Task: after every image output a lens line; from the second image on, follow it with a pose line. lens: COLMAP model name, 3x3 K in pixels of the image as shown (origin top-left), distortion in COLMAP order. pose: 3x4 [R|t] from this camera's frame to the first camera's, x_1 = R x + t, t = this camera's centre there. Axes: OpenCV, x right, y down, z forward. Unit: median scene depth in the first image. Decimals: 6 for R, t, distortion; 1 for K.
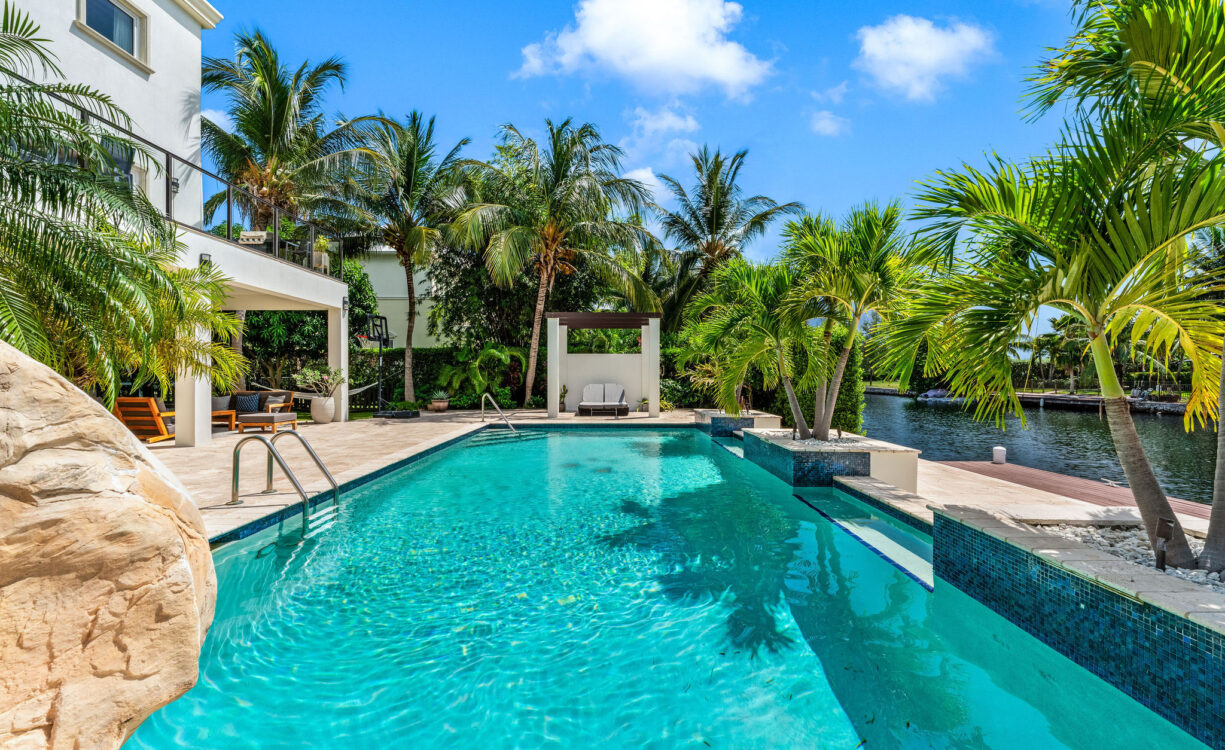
lens RADIAL K [[497.8, 0, 613.6], [0, 497.8, 373.3], [0, 0, 1]] dist [-0.000979, -0.000329]
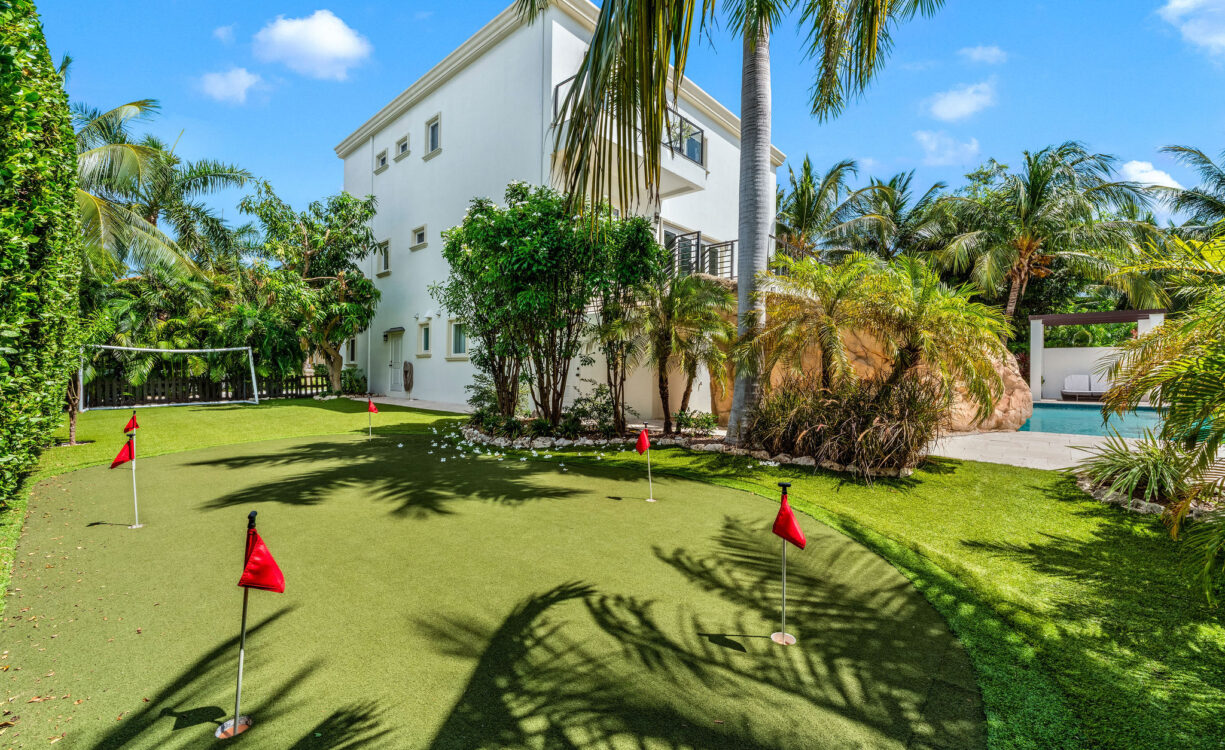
lens RADIAL K [[497.8, 0, 616.3], [0, 497.8, 377.2], [0, 0, 1]] dist [-0.000979, -0.000329]
pose [[0.733339, -0.003398, -0.679854, -0.037668], [-0.008908, 0.999854, -0.014607, 0.052218], [0.679804, 0.016768, 0.733202, -0.476538]]
